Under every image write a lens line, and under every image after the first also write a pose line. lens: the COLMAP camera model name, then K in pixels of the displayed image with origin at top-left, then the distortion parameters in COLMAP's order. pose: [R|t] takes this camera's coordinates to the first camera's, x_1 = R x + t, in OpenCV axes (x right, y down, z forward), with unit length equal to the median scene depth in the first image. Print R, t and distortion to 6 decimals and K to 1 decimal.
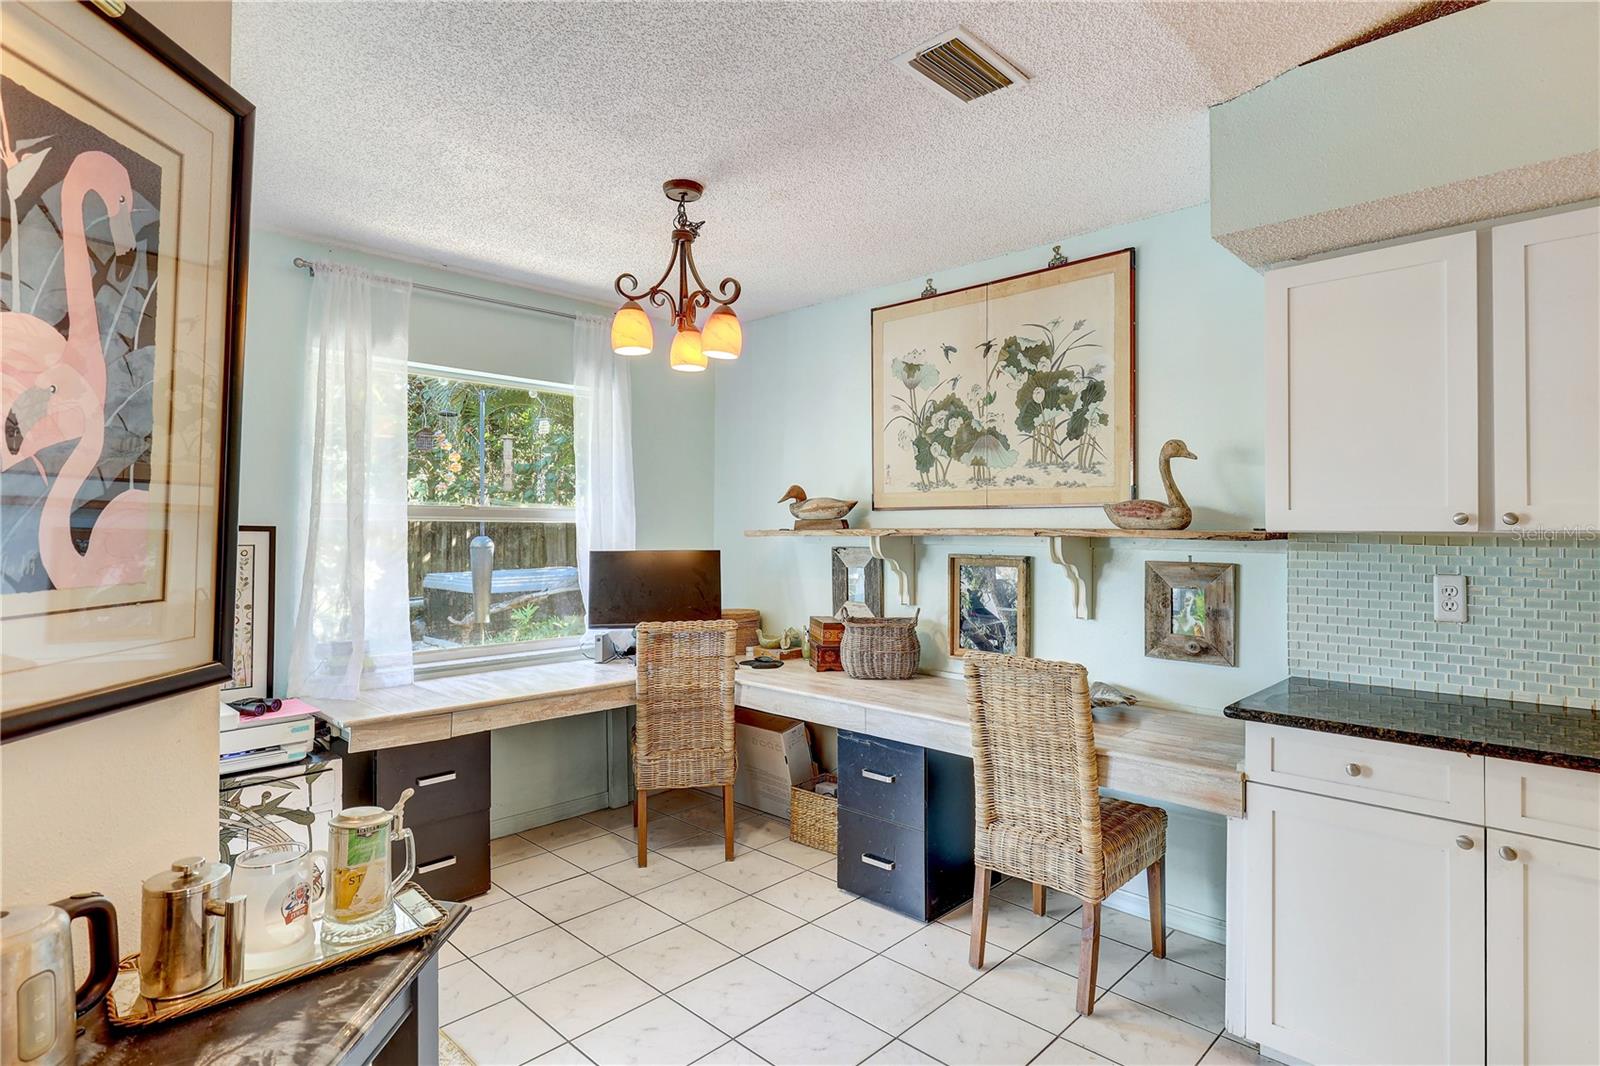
lens RADIAL K [[823.7, 0, 795.3], [0, 823.7, 516.8], [0, 0, 1]] dist [-0.003993, -0.001227]
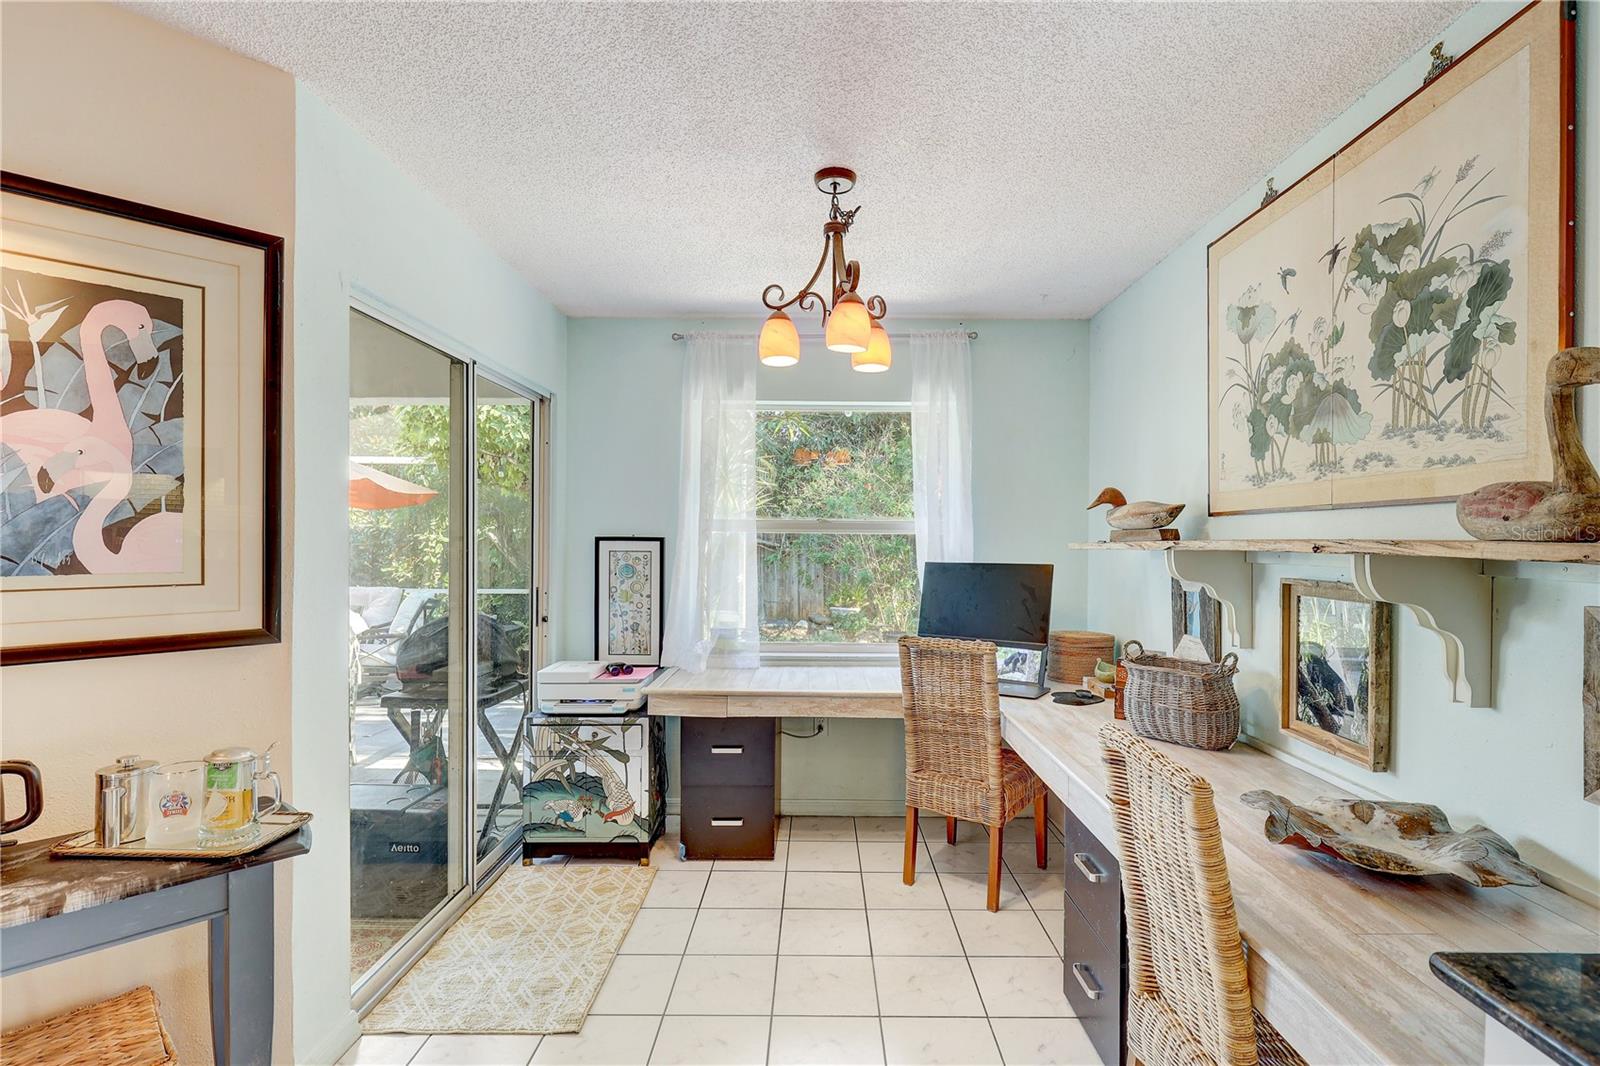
lens RADIAL K [[728.6, 0, 805.4], [0, 728.6, 540.9], [0, 0, 1]] dist [-0.001145, -0.001661]
pose [[0.695552, 0.002427, -0.718471, 0.372349], [0.007503, 0.999915, 0.010642, 0.005873], [0.718436, -0.012793, 0.695475, 0.330052]]
